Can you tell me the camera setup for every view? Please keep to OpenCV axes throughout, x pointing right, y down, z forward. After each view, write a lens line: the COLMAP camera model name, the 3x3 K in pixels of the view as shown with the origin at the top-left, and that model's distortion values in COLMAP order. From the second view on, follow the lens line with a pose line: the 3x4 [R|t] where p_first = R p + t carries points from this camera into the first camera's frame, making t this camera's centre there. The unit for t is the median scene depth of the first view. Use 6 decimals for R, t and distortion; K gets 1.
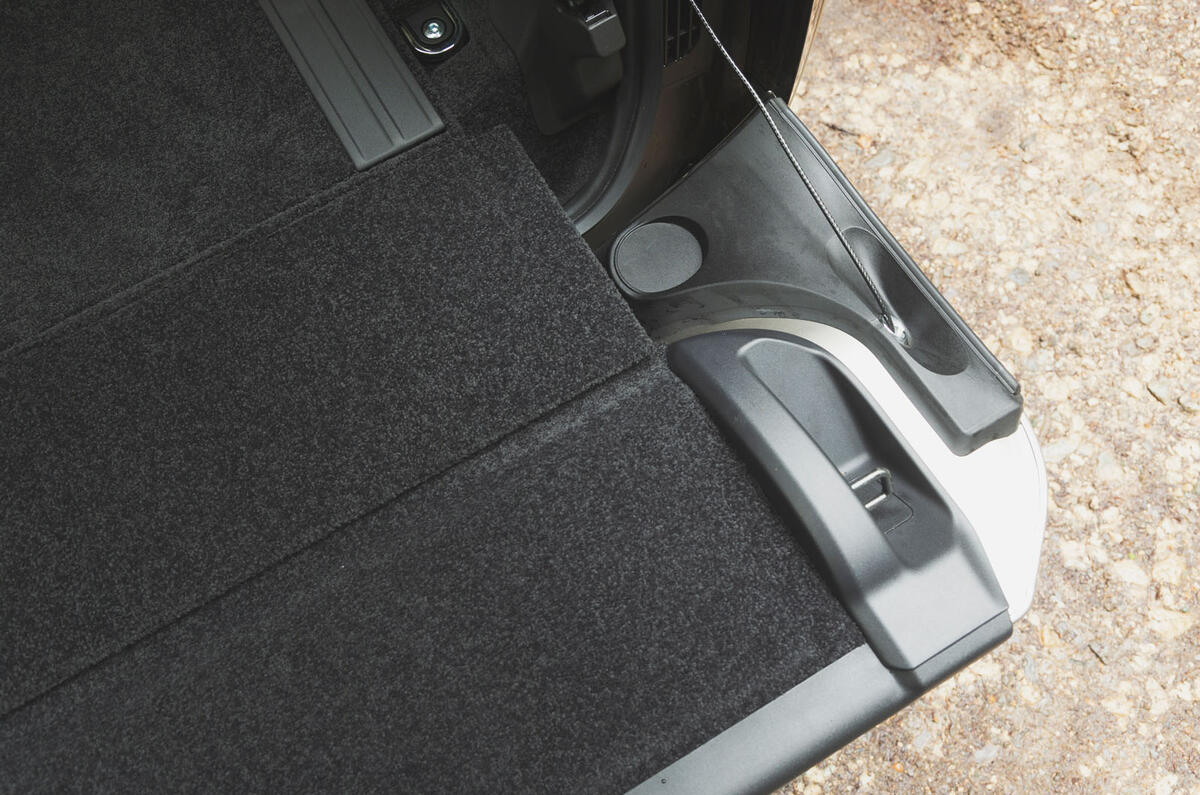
lens RADIAL K [[1085.9, 0, 600.0], [0, 1085.9, 397.5], [0, 0, 1]] dist [-0.001376, 0.000139]
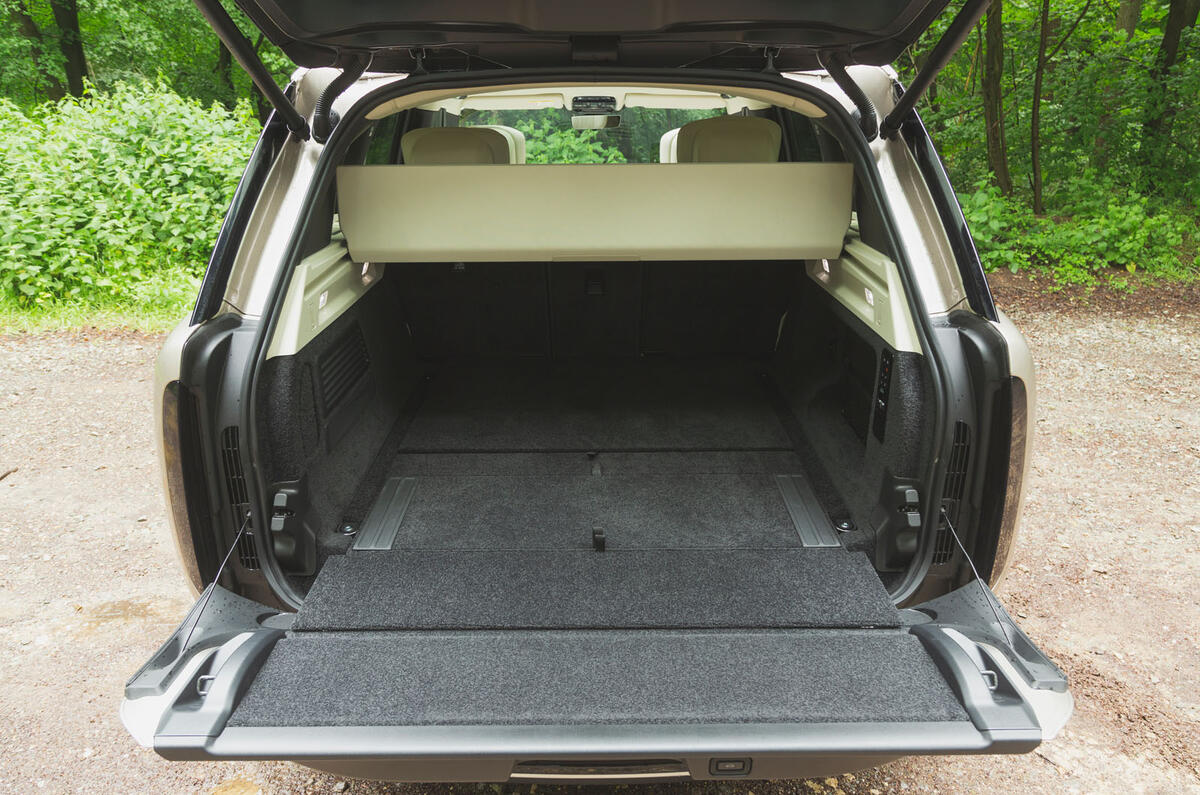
lens RADIAL K [[821.1, 0, 600.0], [0, 821.1, 397.5], [0, 0, 1]] dist [0.001330, 0.001957]
pose [[0.871359, 0.211379, -0.442779, 0.070675], [-0.467003, 0.634068, -0.616333, 0.475611], [0.150472, 0.743826, 0.651215, -0.298066]]
